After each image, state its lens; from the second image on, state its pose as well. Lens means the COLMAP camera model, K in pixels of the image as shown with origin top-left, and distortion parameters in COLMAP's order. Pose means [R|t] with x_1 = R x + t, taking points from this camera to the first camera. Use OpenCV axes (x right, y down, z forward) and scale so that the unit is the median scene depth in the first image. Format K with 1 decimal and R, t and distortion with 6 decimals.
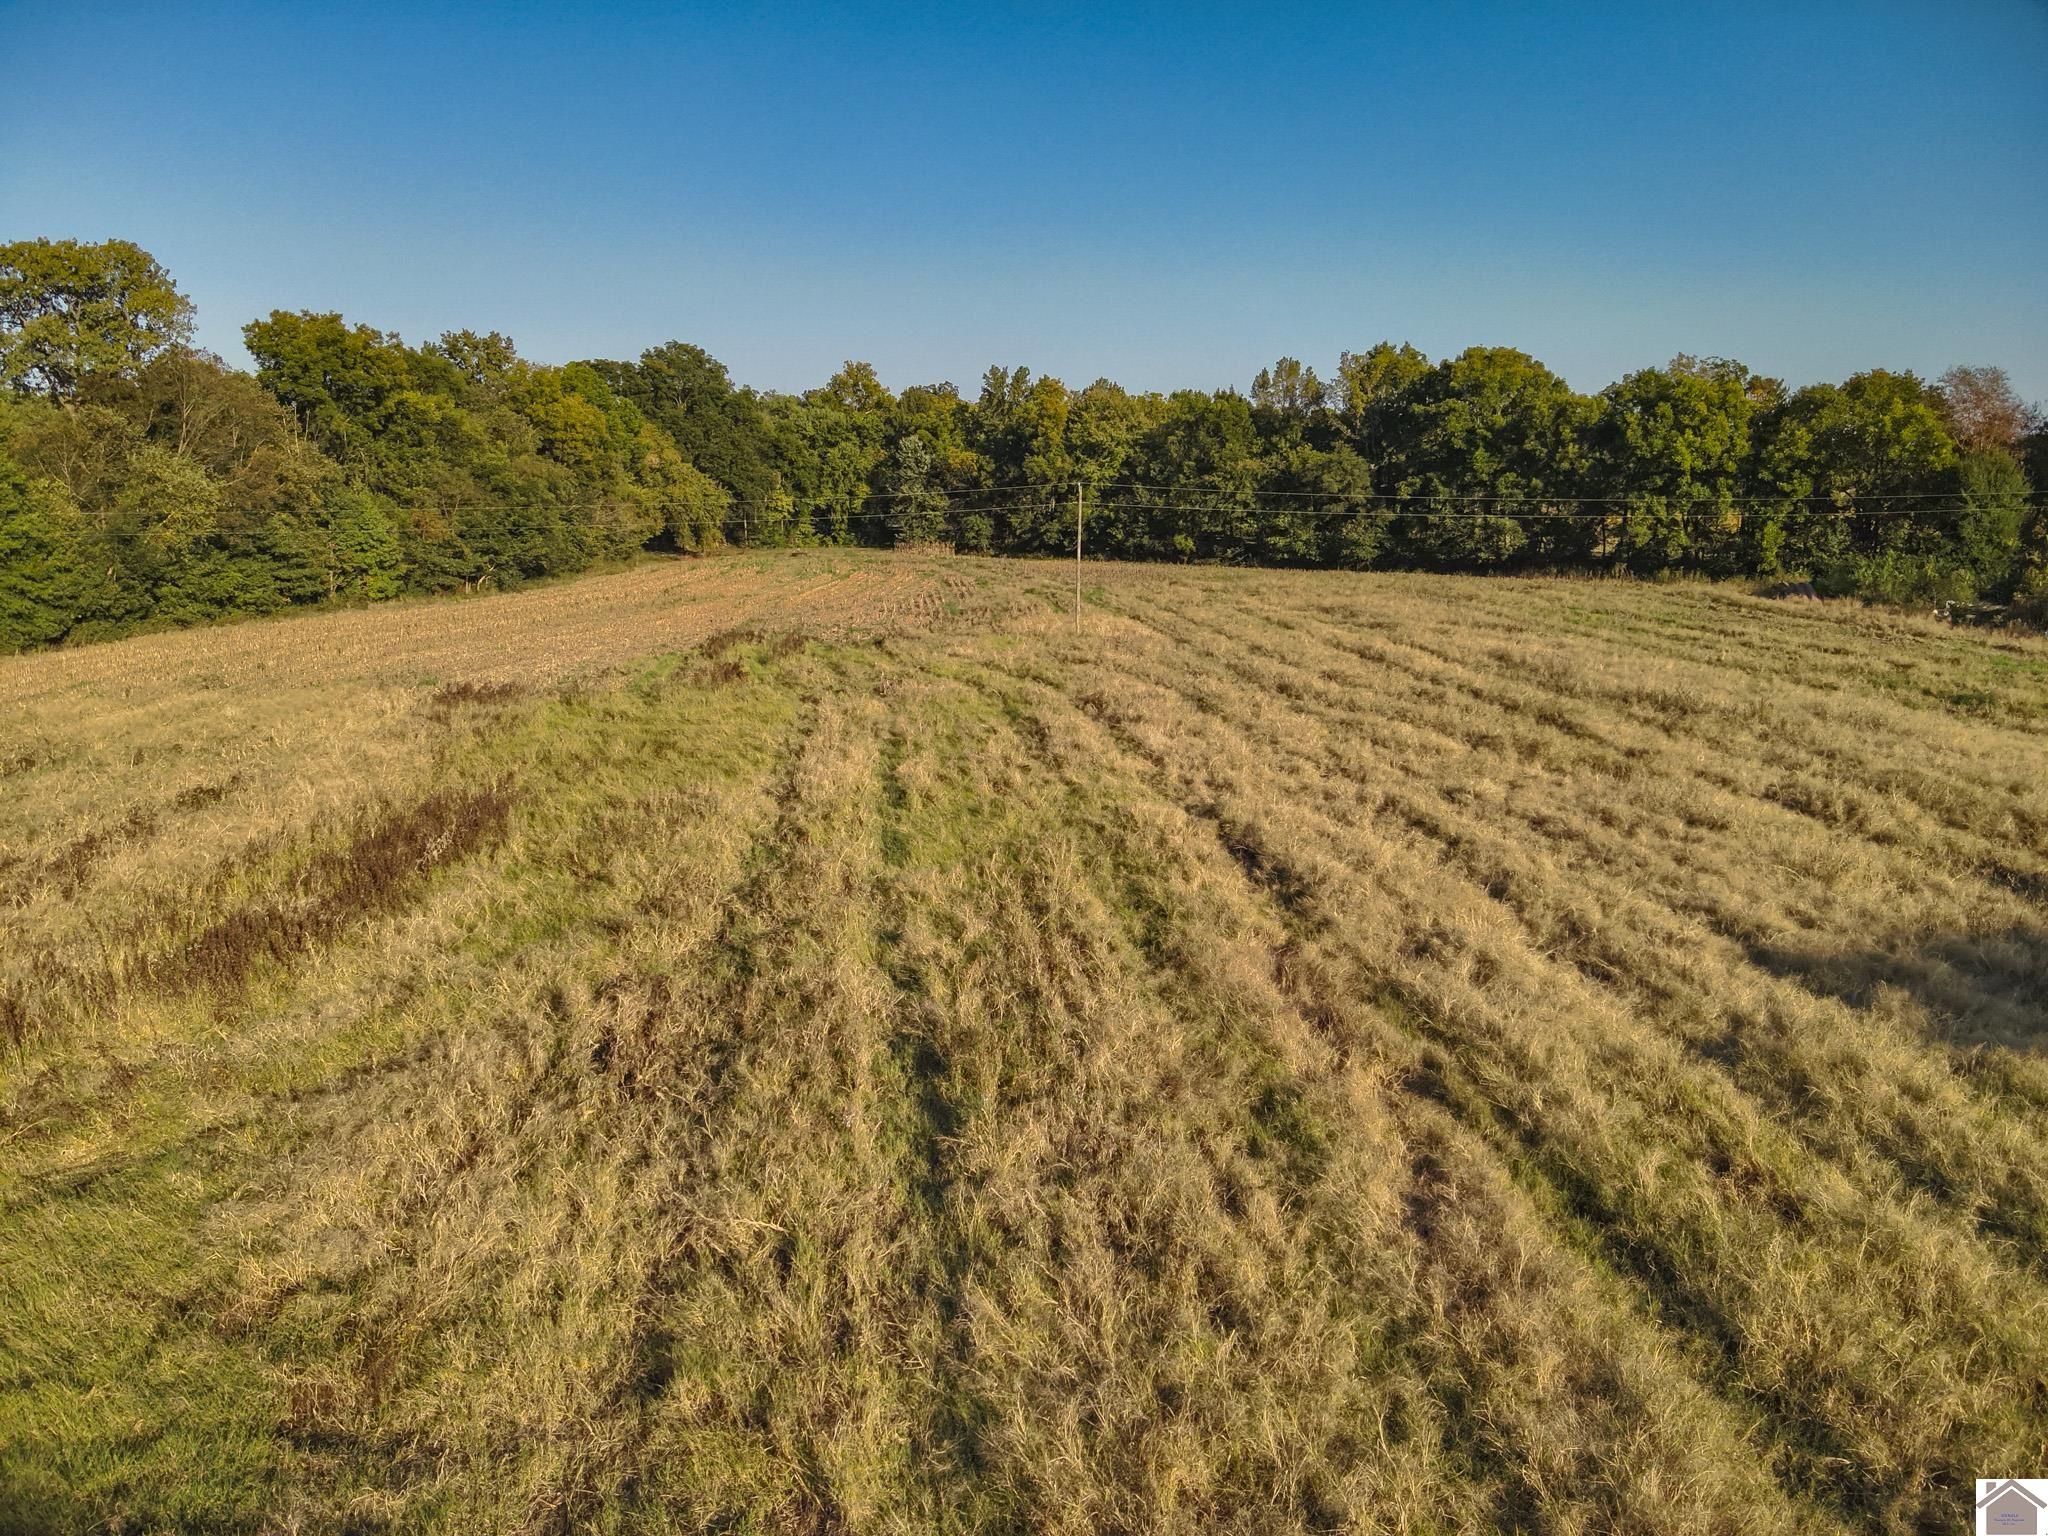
lens RADIAL K [[1491.8, 0, 1029.9], [0, 1491.8, 767.1], [0, 0, 1]] dist [0.109798, -0.203994]
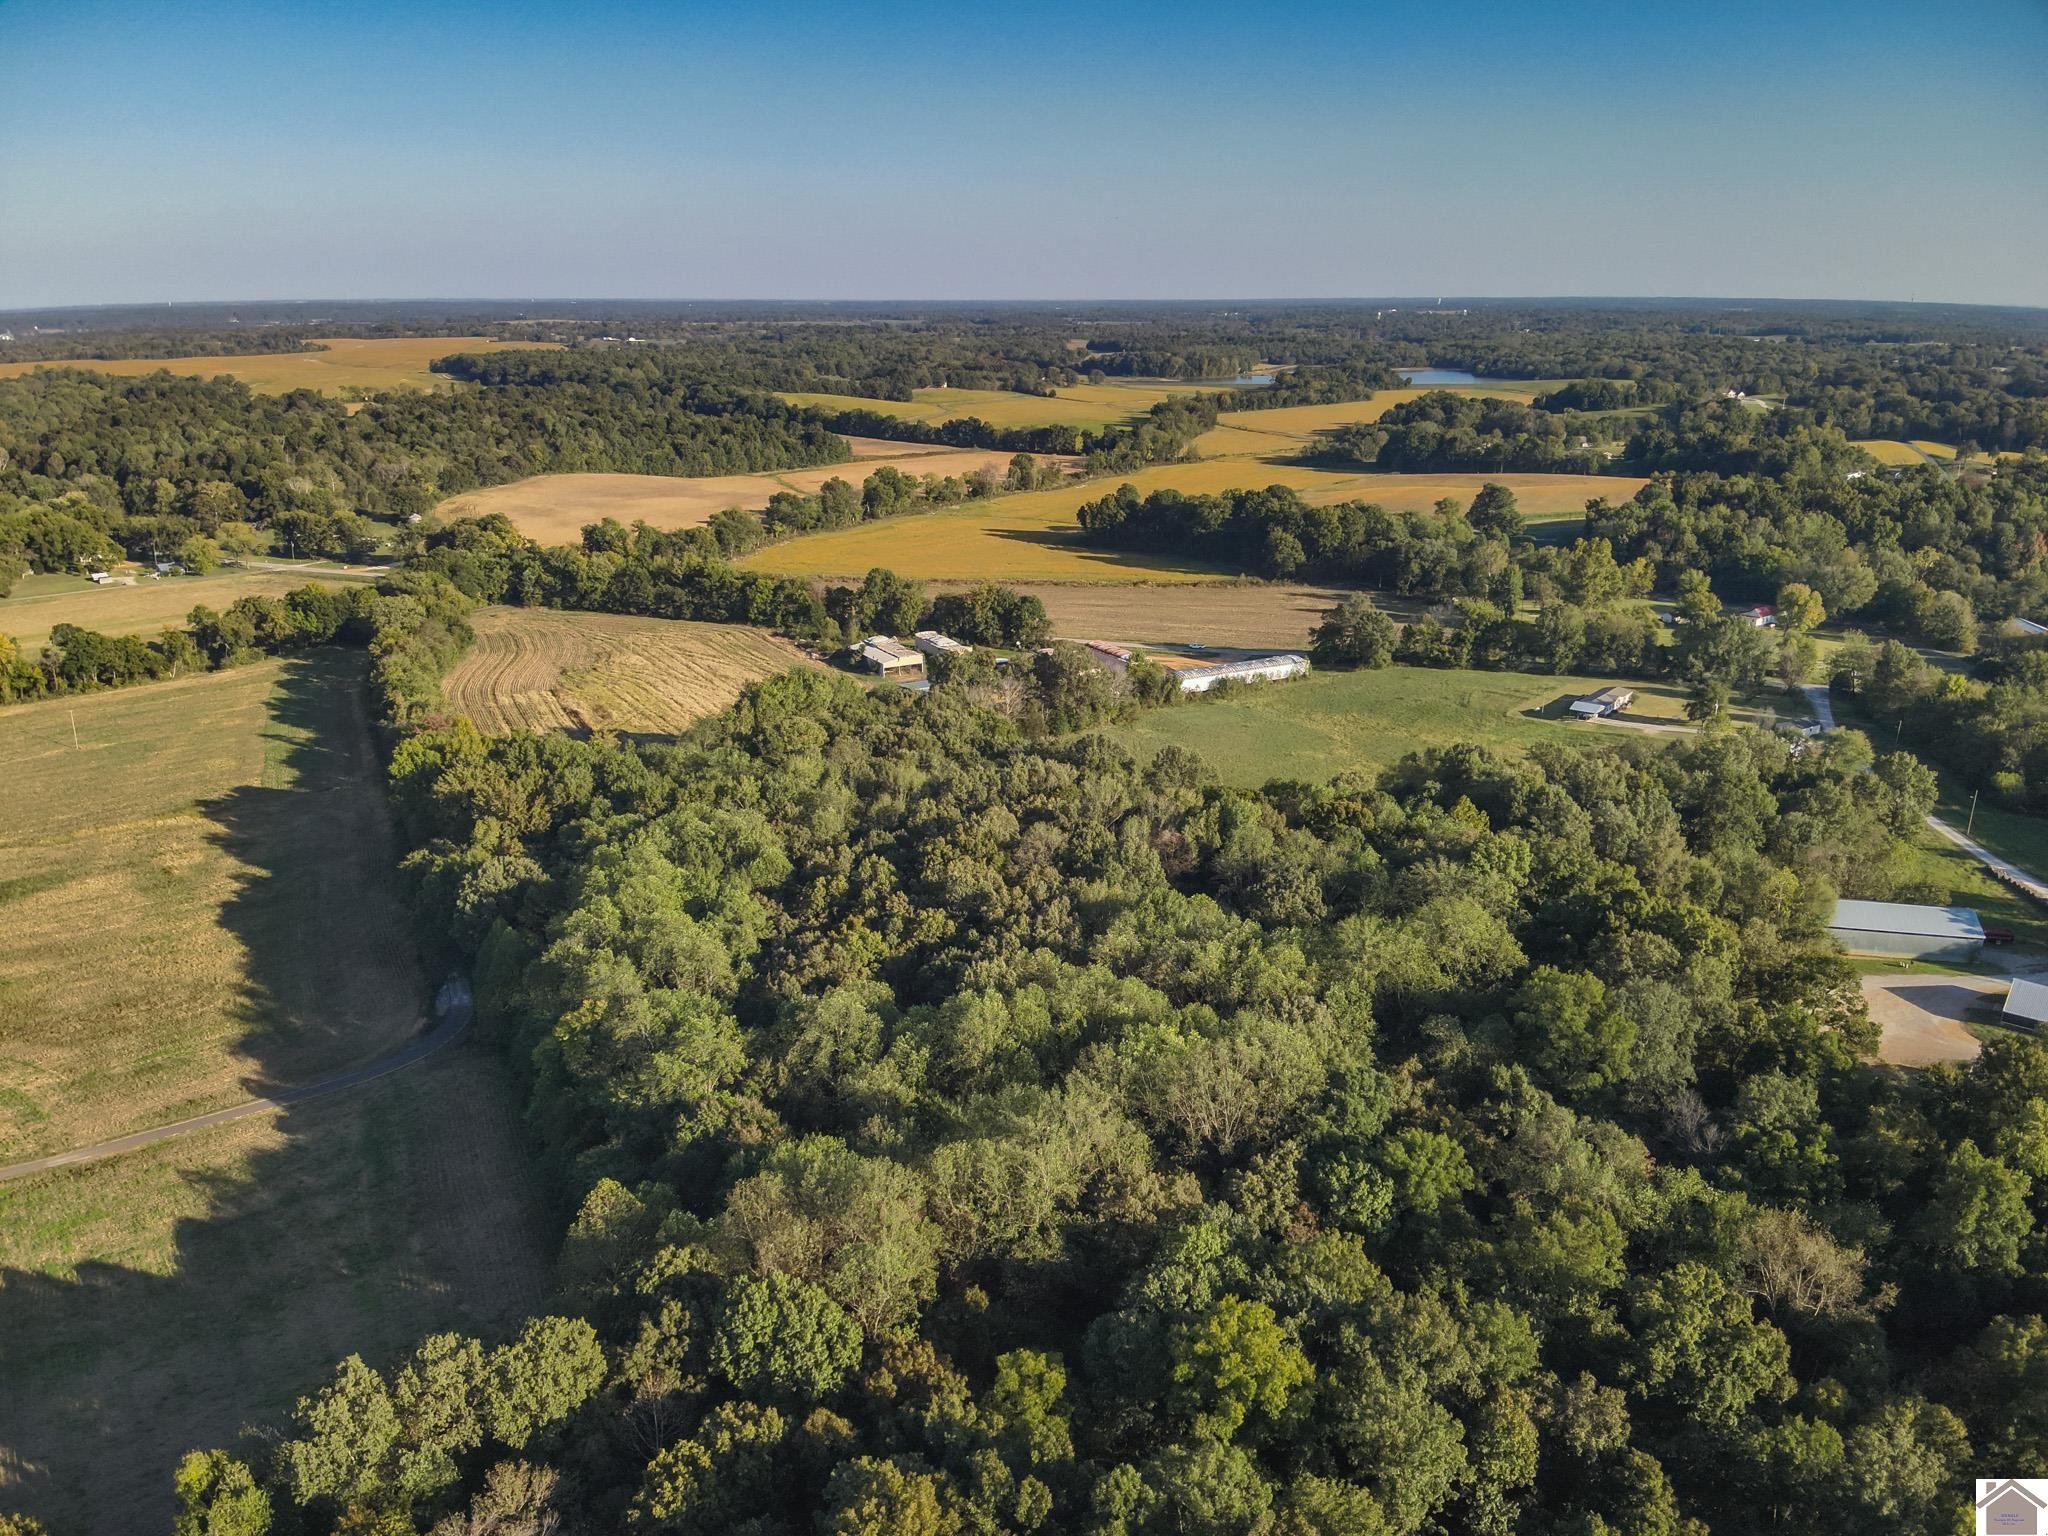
lens RADIAL K [[1477.5, 0, 1031.4], [0, 1477.5, 785.7], [0, 0, 1]] dist [0.147069, -0.264659]
pose [[0.908943, -0.123934, 0.398074, -1.375981], [0.073348, 0.987439, 0.139944, -0.484671], [-0.410418, -0.098004, 0.906616, -7.212133]]
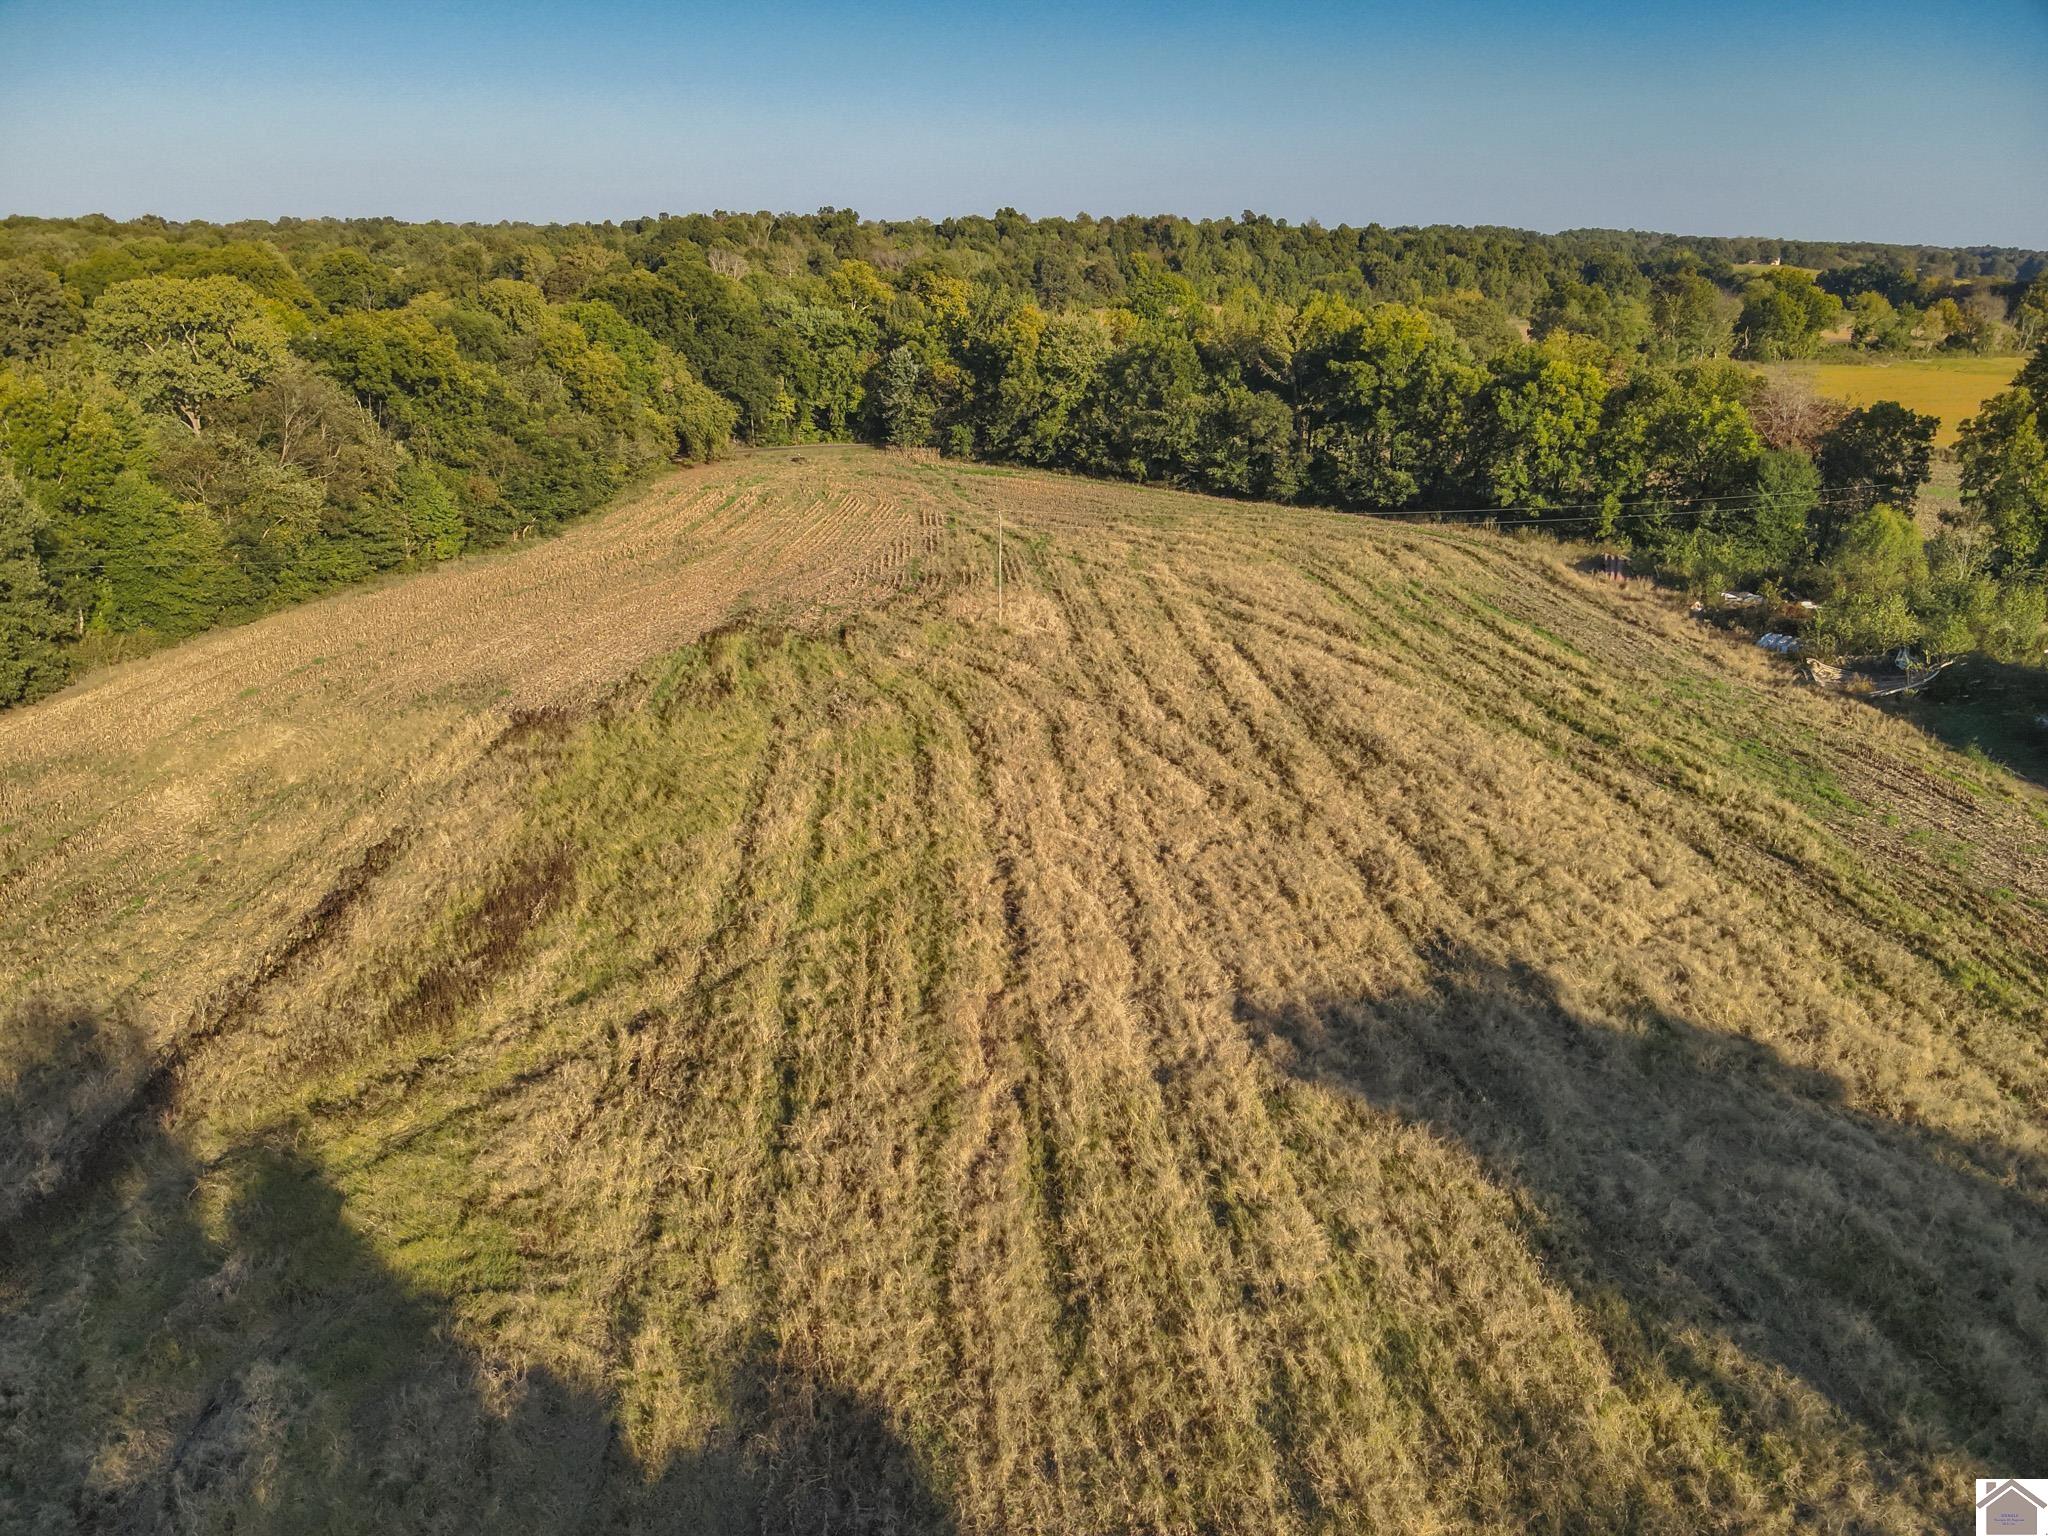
lens RADIAL K [[1486.3, 0, 1033.2], [0, 1486.3, 778.9], [0, 0, 1]] dist [0.123390, -0.221230]
pose [[0.999771, 0.015043, -0.015249, 0.133680], [-0.012667, 0.989285, 0.145444, -0.234822], [0.017274, -0.145217, 0.989249, -0.450035]]
